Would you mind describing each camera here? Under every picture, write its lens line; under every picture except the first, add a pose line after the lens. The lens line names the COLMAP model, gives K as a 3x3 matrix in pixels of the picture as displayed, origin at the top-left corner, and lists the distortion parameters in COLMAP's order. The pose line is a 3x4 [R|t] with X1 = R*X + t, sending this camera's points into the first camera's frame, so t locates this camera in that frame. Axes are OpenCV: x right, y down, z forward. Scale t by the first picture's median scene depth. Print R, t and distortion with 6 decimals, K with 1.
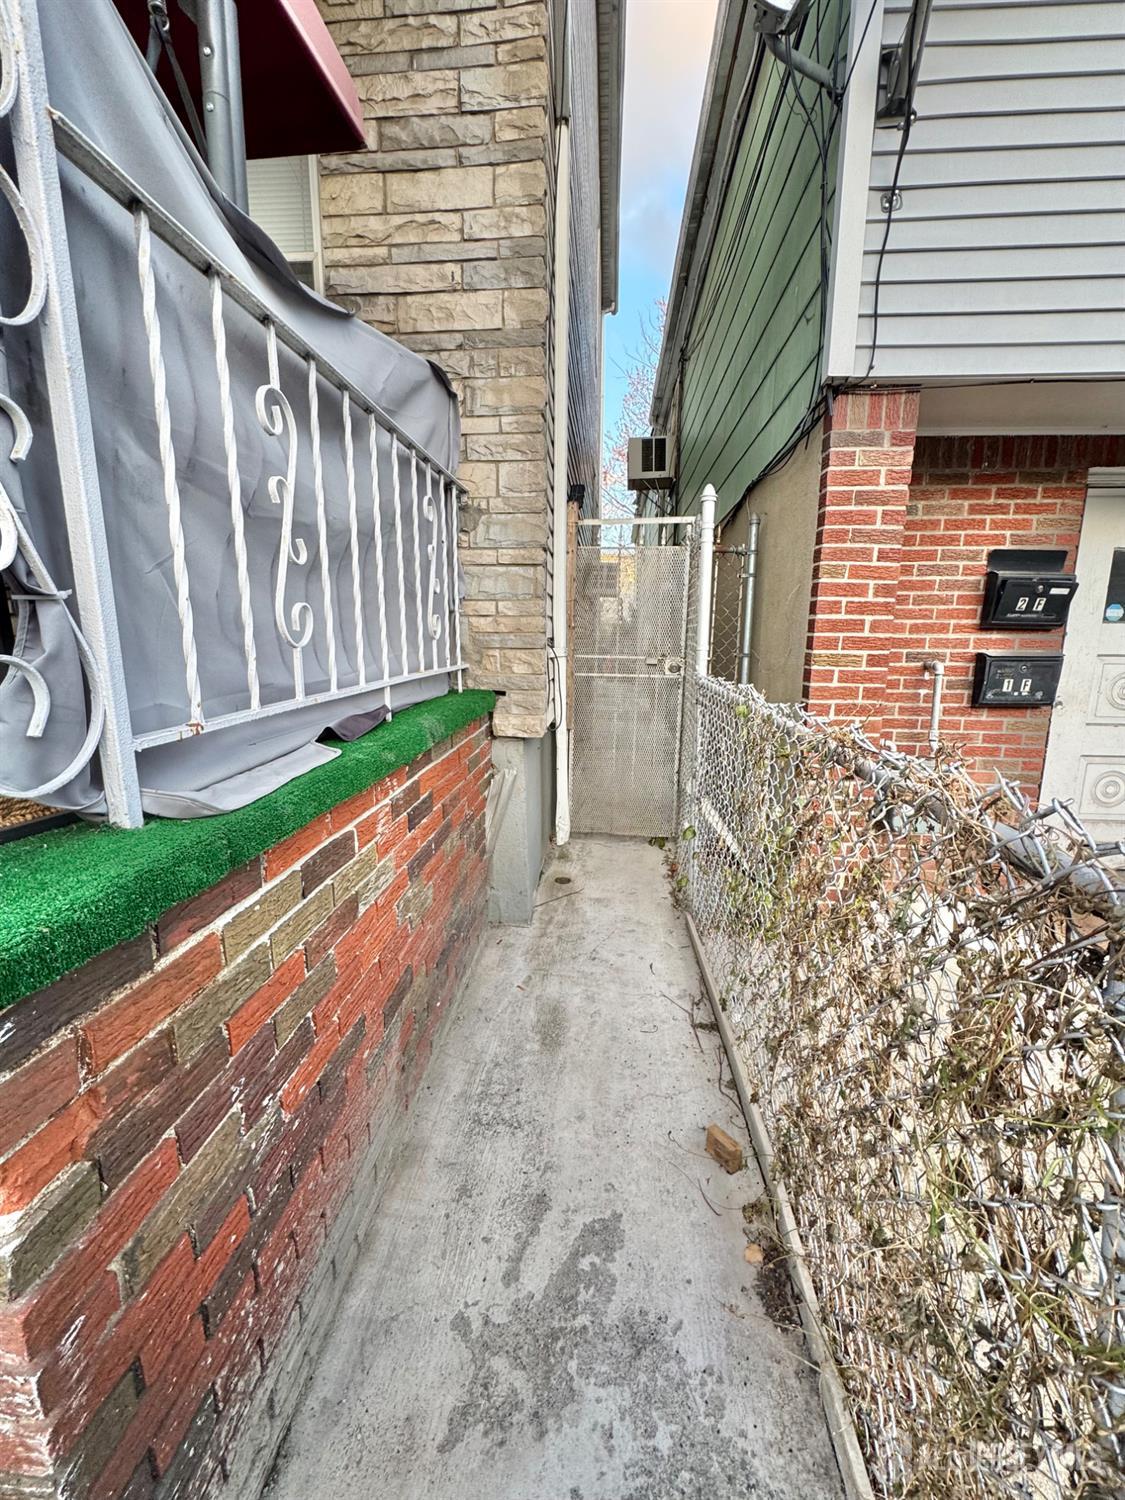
lens RADIAL K [[601.0, 0, 563.7], [0, 601.0, 748.0], [0, 0, 1]] dist [-0.003197, -0.000214]
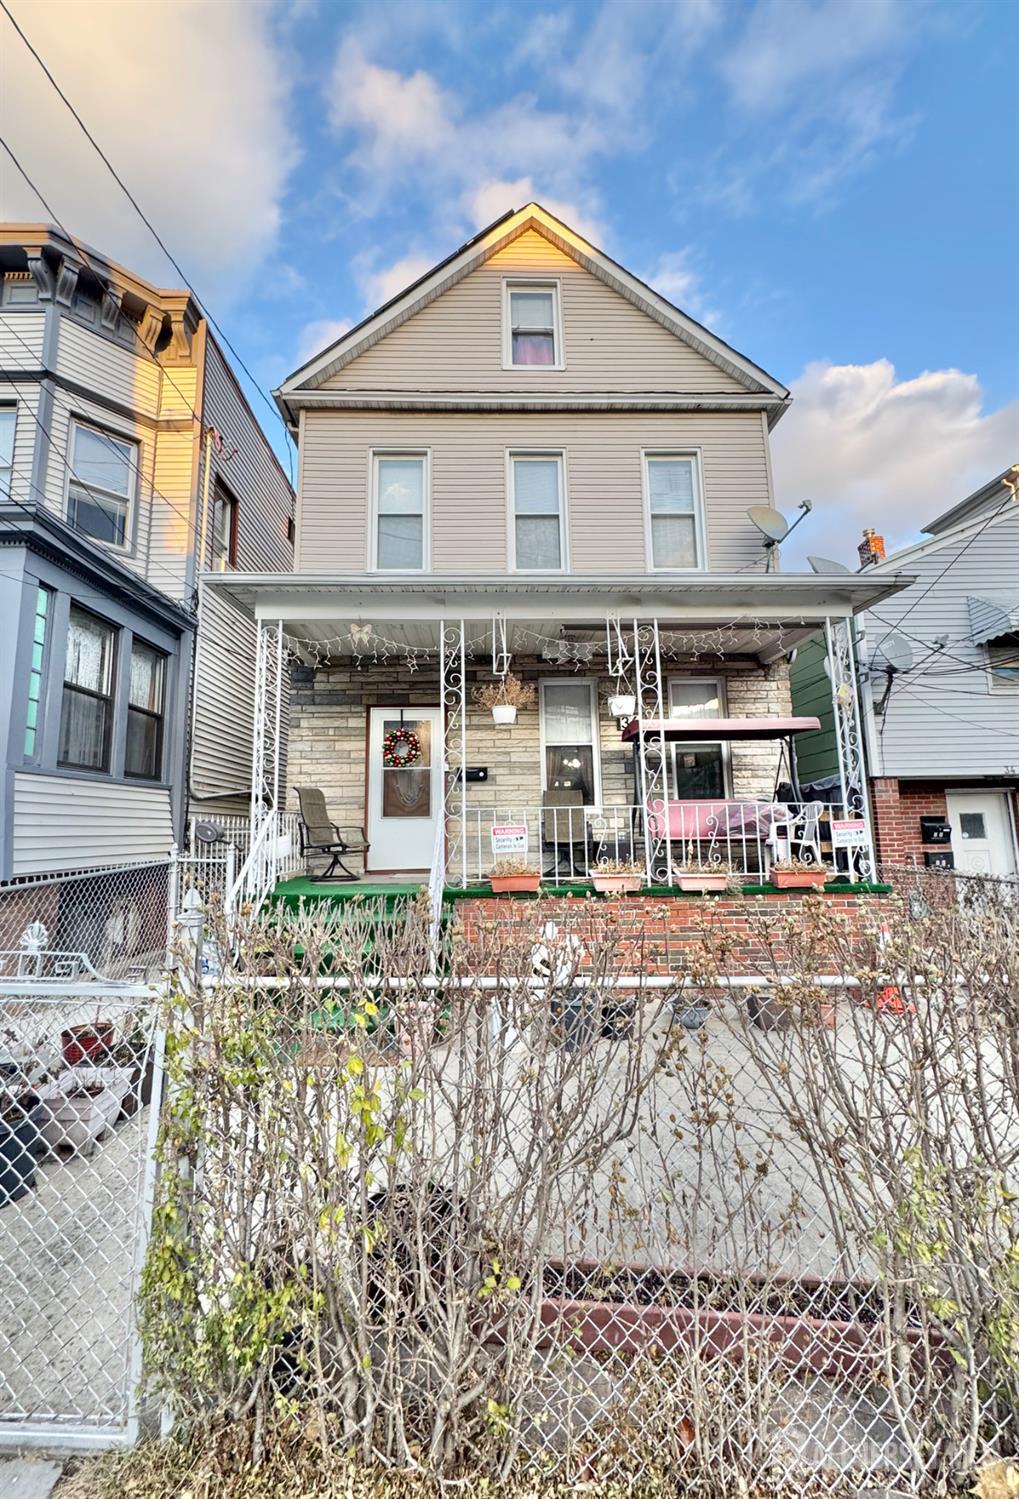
lens RADIAL K [[630.7, 0, 507.4], [0, 630.7, 747.8], [0, 0, 1]] dist [0.000207, 0.000012]
pose [[0.993808, -0.010913, 0.110575, -1.630894], [0.045595, 0.947570, -0.316278, 0.233360], [-0.101326, 0.319361, 0.942200, -1.804959]]
